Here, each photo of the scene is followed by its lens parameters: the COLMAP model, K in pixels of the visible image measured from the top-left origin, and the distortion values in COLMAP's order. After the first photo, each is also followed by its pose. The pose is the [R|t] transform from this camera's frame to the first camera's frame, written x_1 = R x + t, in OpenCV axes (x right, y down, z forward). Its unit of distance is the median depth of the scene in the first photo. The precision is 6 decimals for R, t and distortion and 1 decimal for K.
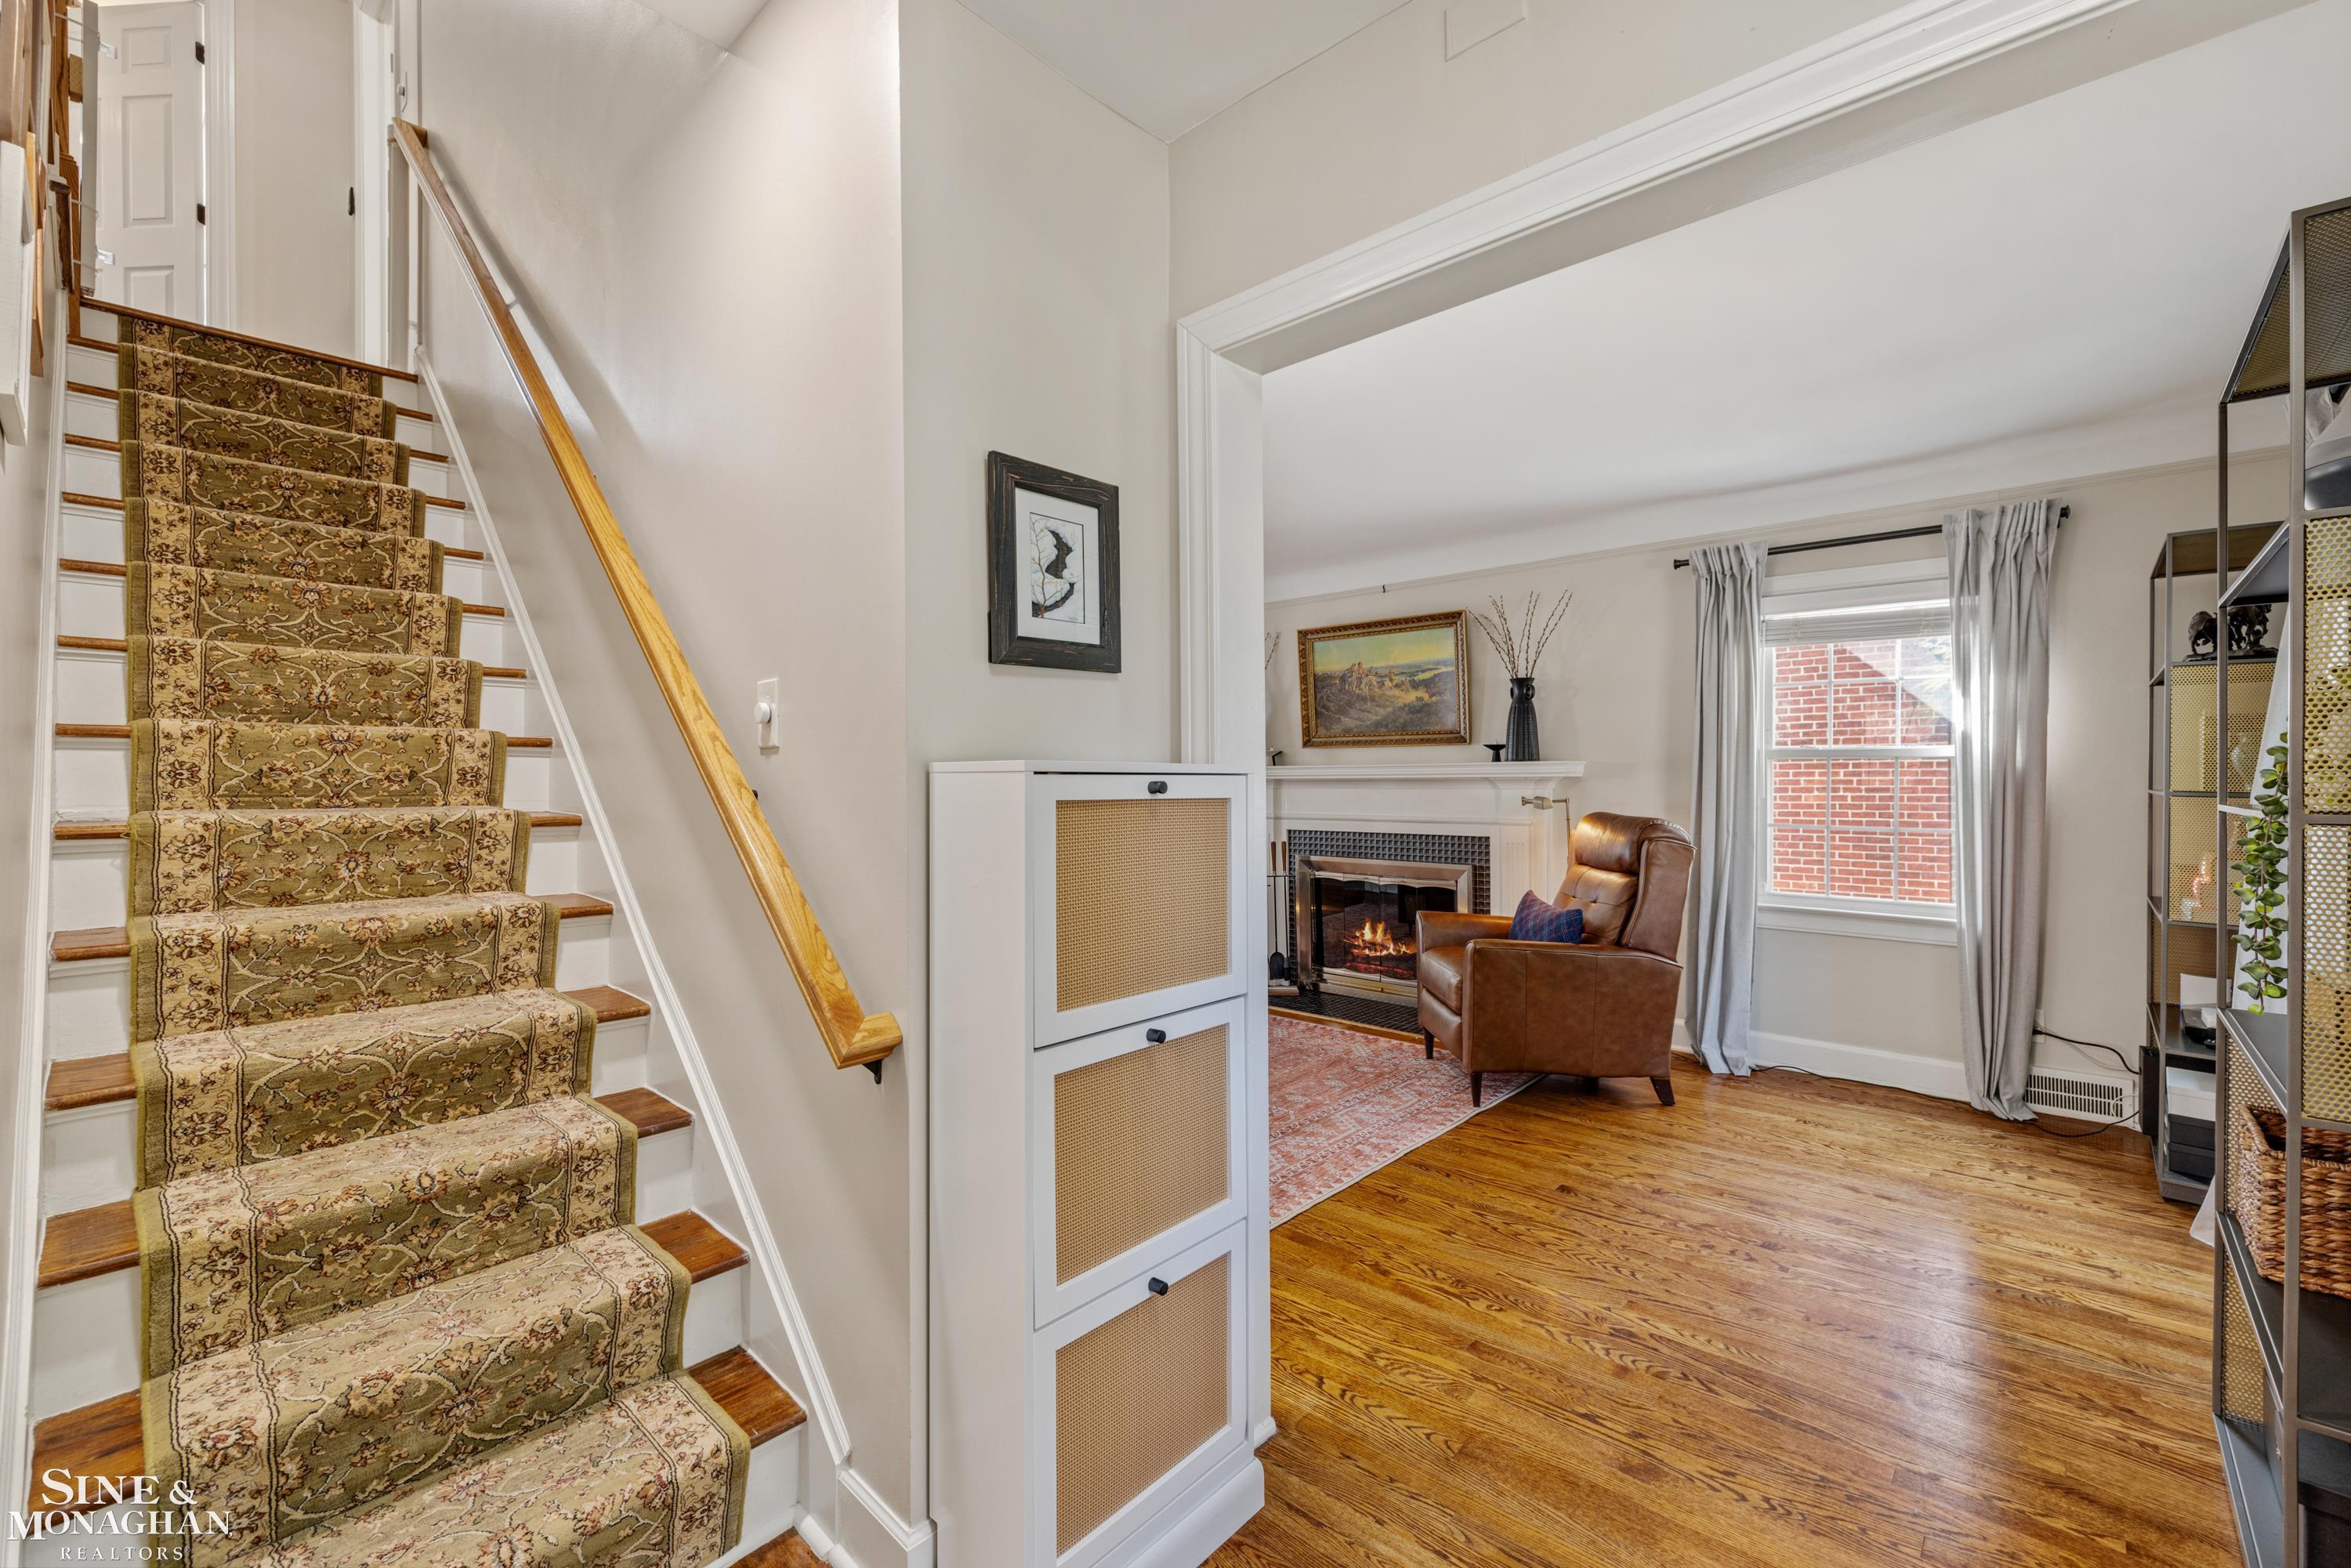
lens RADIAL K [[976.2, 0, 1178.1], [0, 976.2, 794.3], [0, 0, 1]] dist [0.000415, 0.000210]
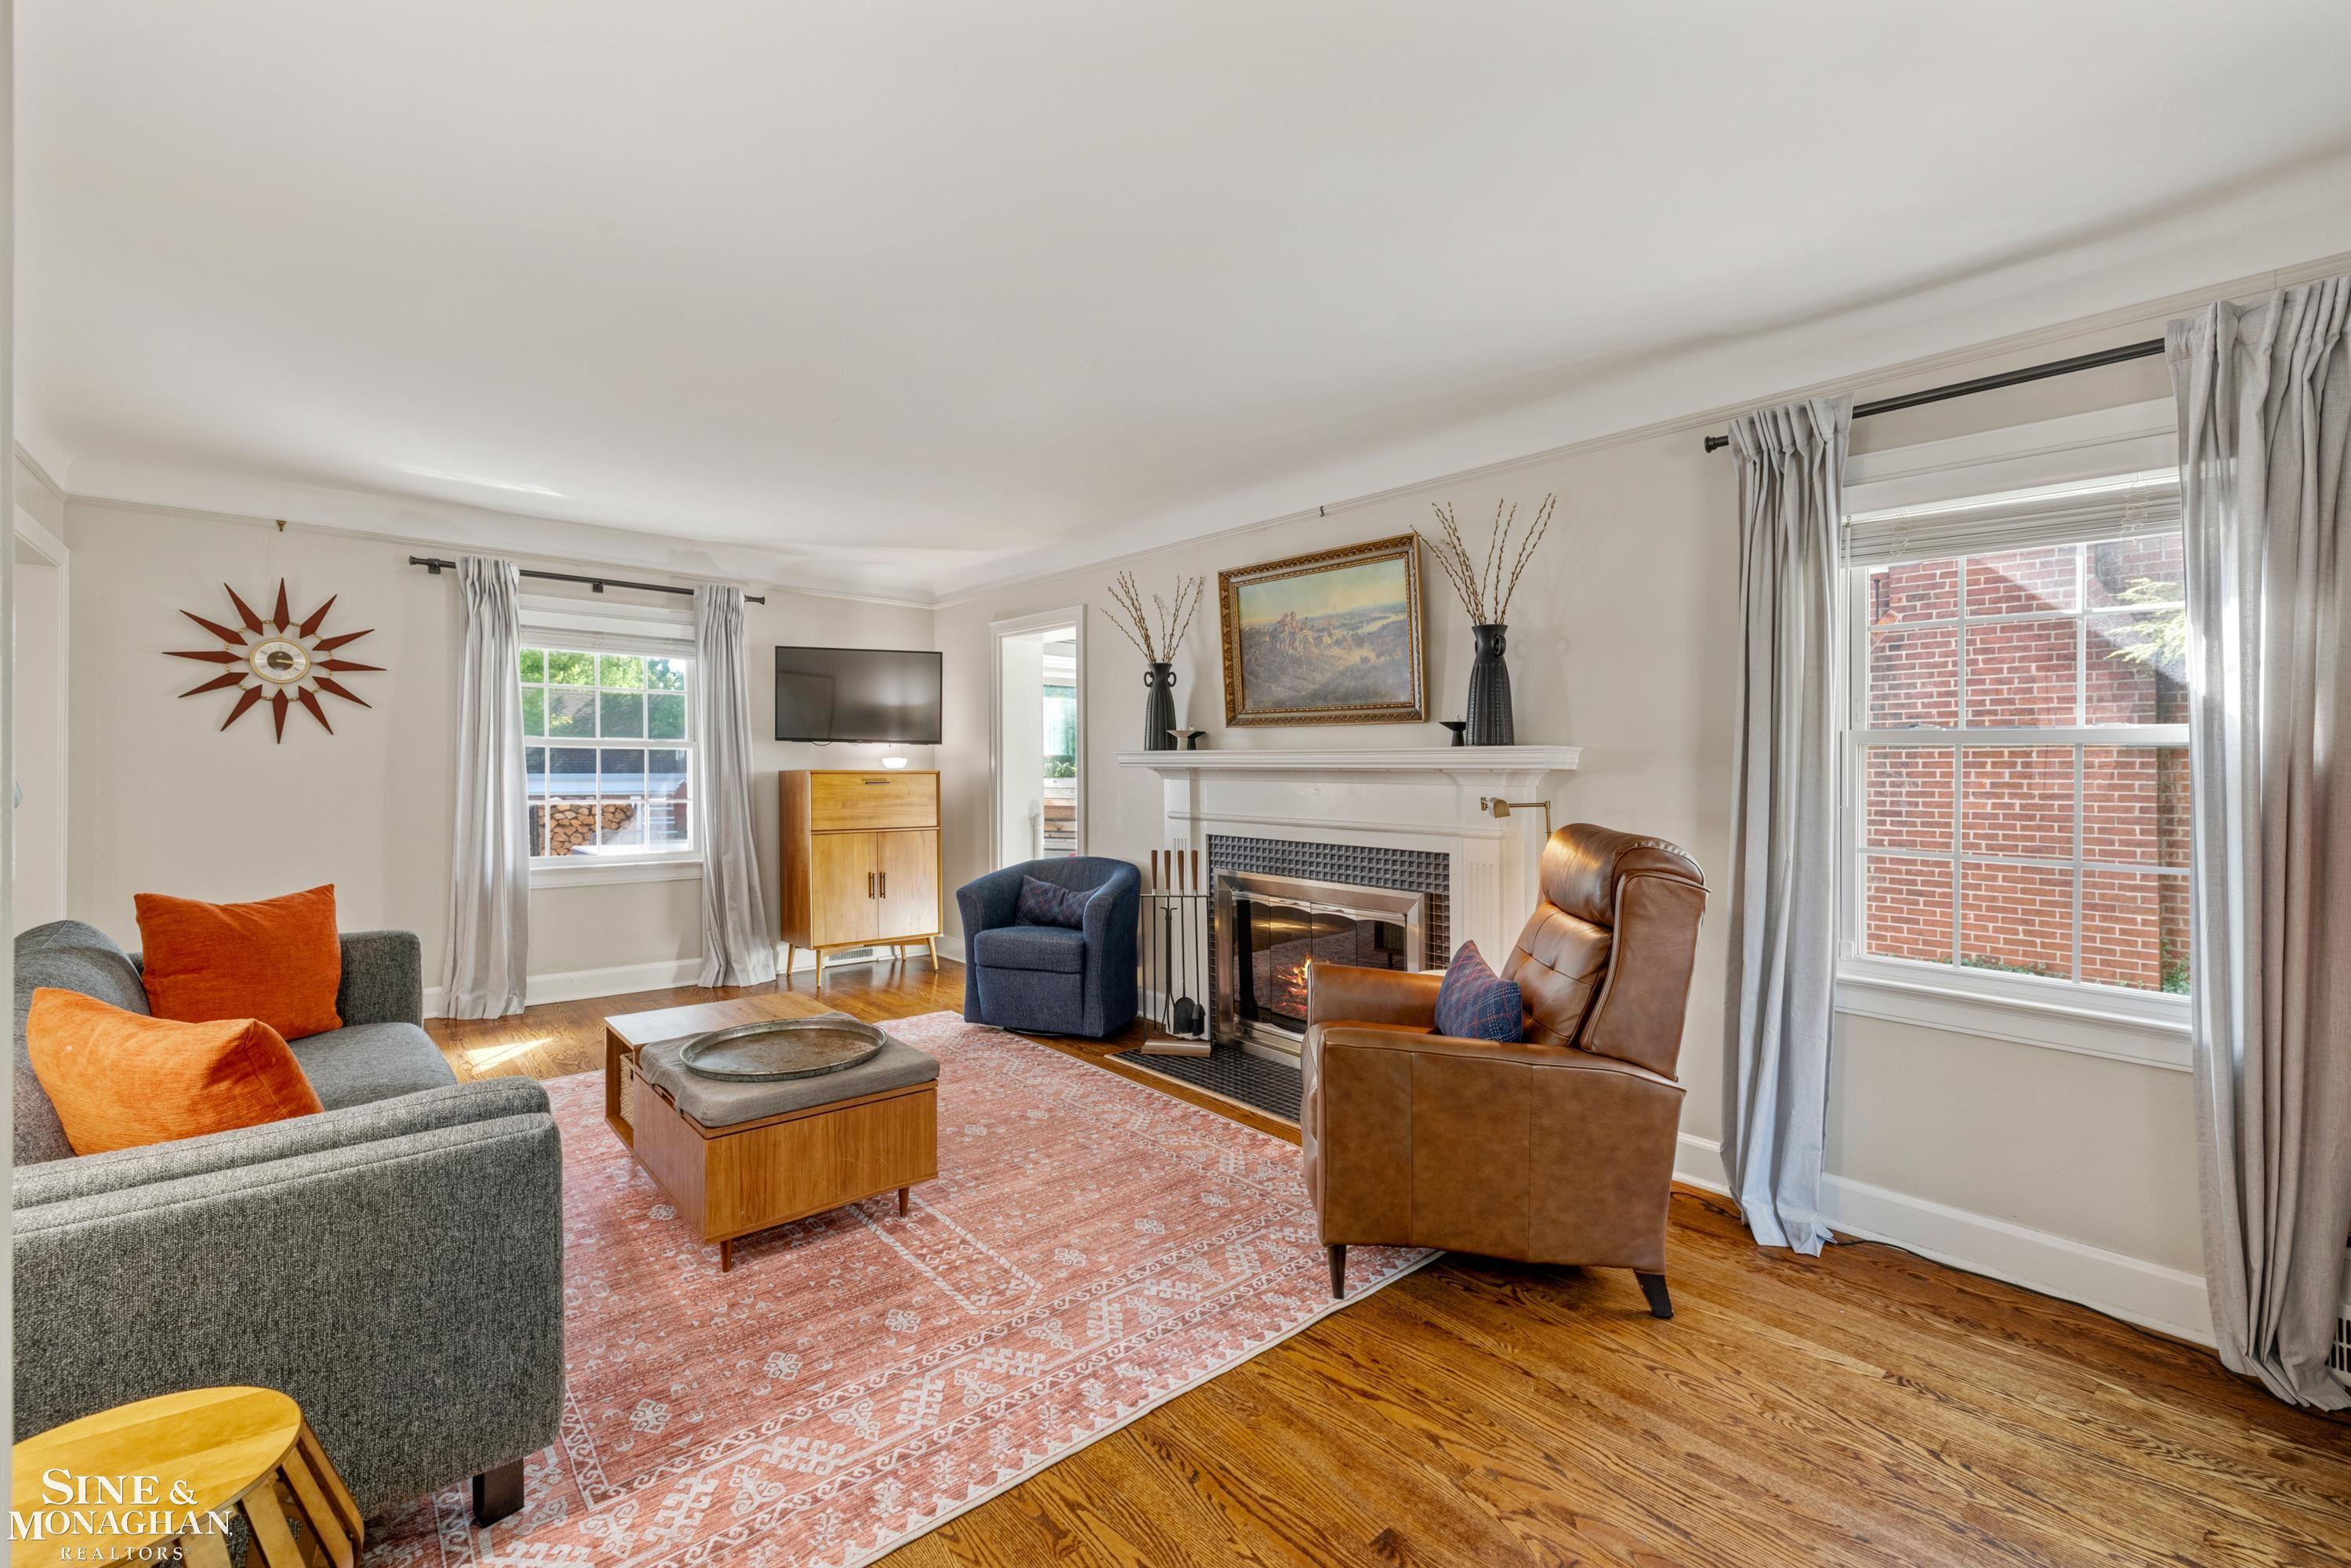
lens RADIAL K [[998.1, 0, 1171.6], [0, 998.1, 766.5], [0, 0, 1]] dist [0.001193, -0.000640]
pose [[0.994183, 0.015729, -0.106549, 0.247797], [-0.017773, 0.999675, -0.018258, -0.002869], [0.106227, 0.020045, 0.994140, 0.331633]]
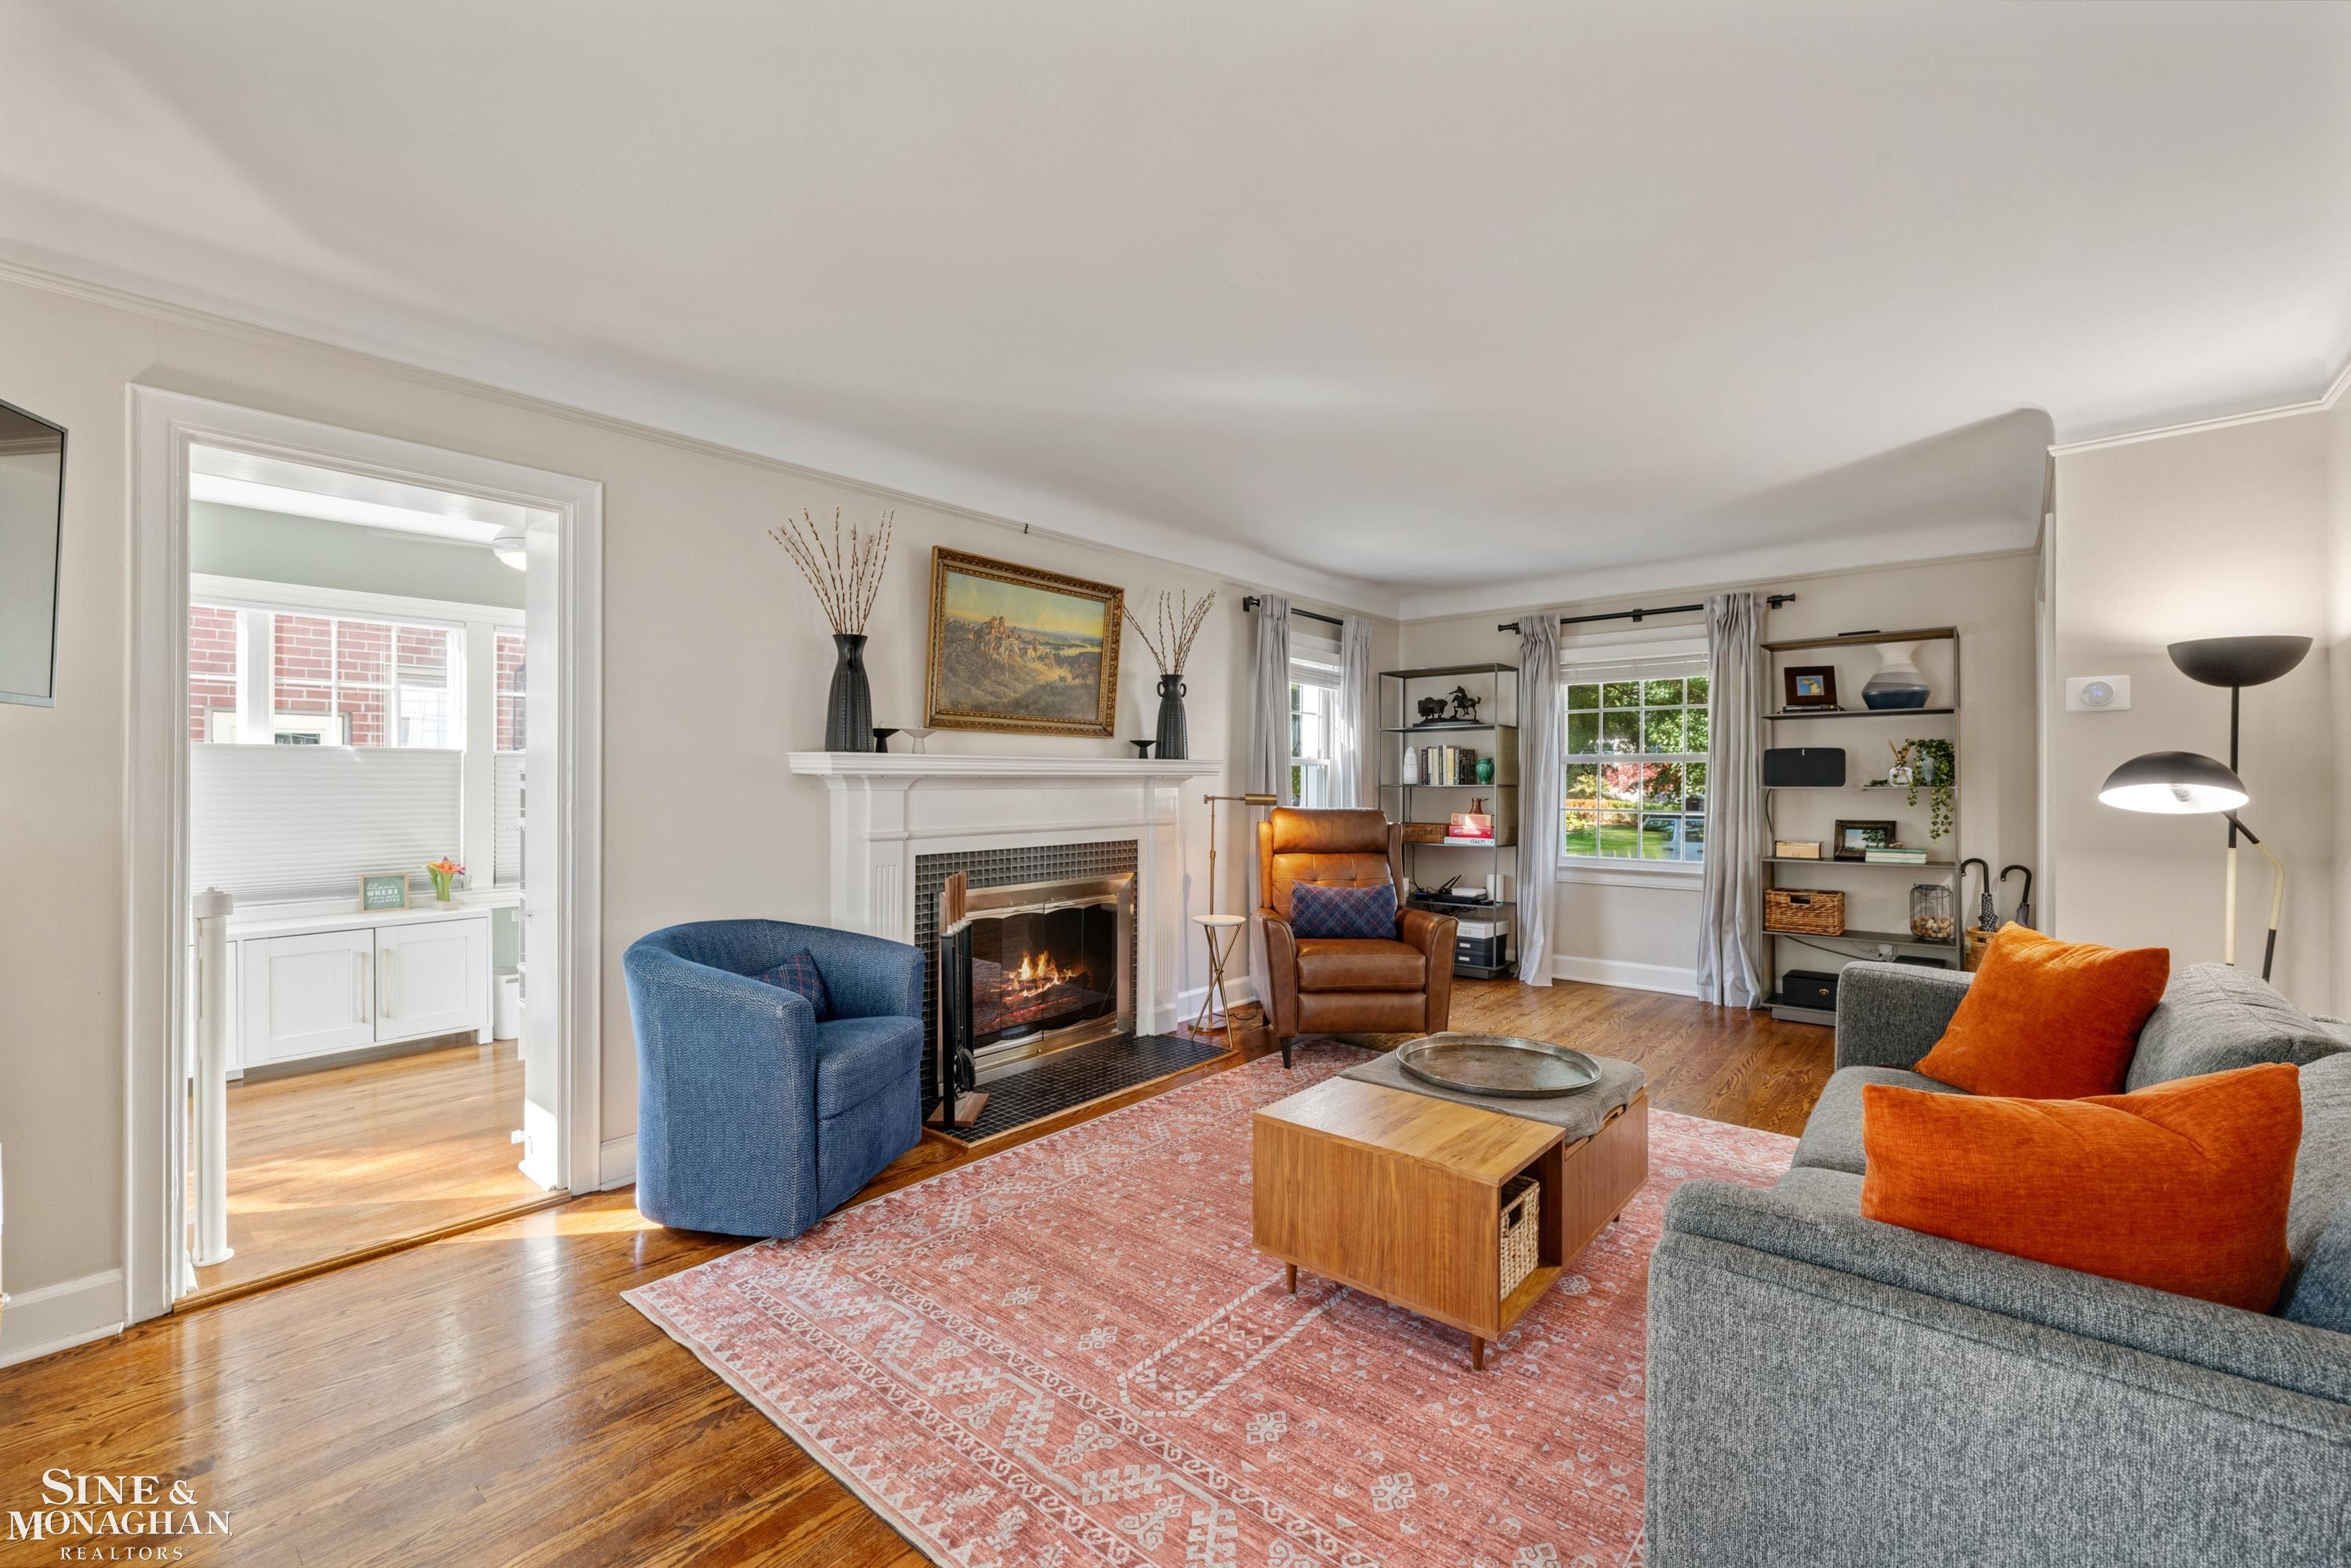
lens RADIAL K [[993.4, 0, 1174.0], [0, 993.4, 773.6], [0, 0, 1]] dist [0.002605, 0.000972]
pose [[-0.044842, 0.009133, 0.998952, -0.786045], [0.015297, 0.999847, -0.008455, -0.013313], [-0.998877, 0.014902, -0.044975, 1.267967]]
